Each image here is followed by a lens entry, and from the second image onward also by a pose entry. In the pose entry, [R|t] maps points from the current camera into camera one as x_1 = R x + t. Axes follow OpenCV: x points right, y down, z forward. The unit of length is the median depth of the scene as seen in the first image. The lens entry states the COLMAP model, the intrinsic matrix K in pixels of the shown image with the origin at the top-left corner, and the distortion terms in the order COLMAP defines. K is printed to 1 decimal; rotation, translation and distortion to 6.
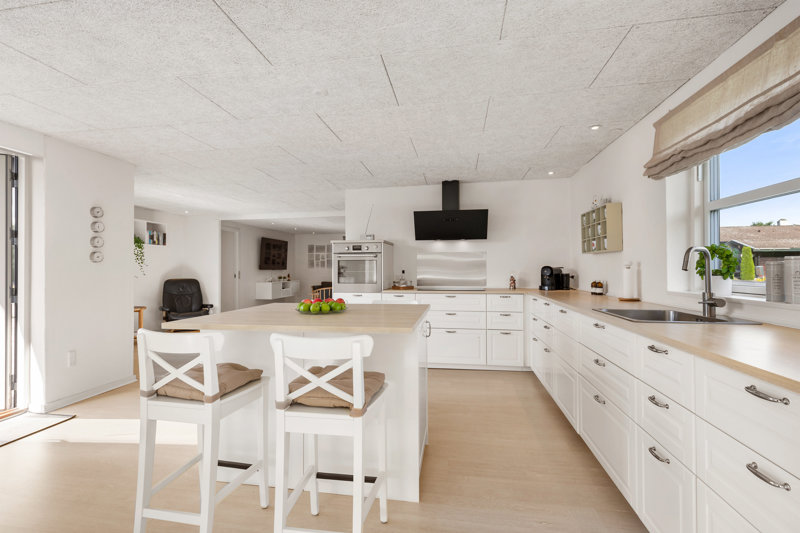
lens RADIAL K [[364.5, 0, 397.2], [0, 364.5, 265.1], [0, 0, 1]] dist [-0.003439, -0.000151]
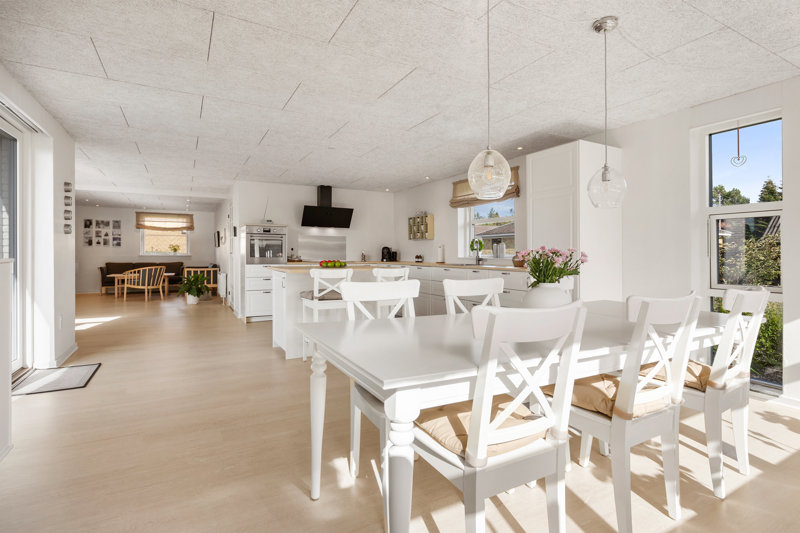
lens RADIAL K [[387.7, 0, 405.2], [0, 387.7, 252.9], [0, 0, 1]] dist [-0.014882, -0.000604]
pose [[0.776597, 0.008995, 0.629933, -0.422668], [-0.015163, 0.999875, 0.004416, 0.014195], [-0.629815, -0.012981, 0.776637, -0.276931]]
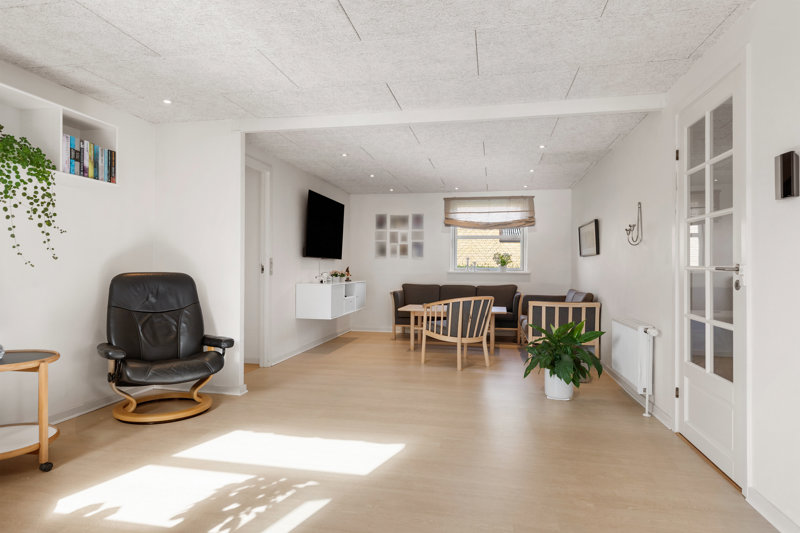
lens RADIAL K [[486.7, 0, 398.0], [0, 486.7, 272.5], [0, 0, 1]] dist [-0.015820, 0.002559]
pose [[0.999309, 0.013947, -0.034450, -0.350169], [-0.013198, 0.999674, 0.021879, 0.026028], [0.034744, -0.021409, 0.999167, 0.547735]]
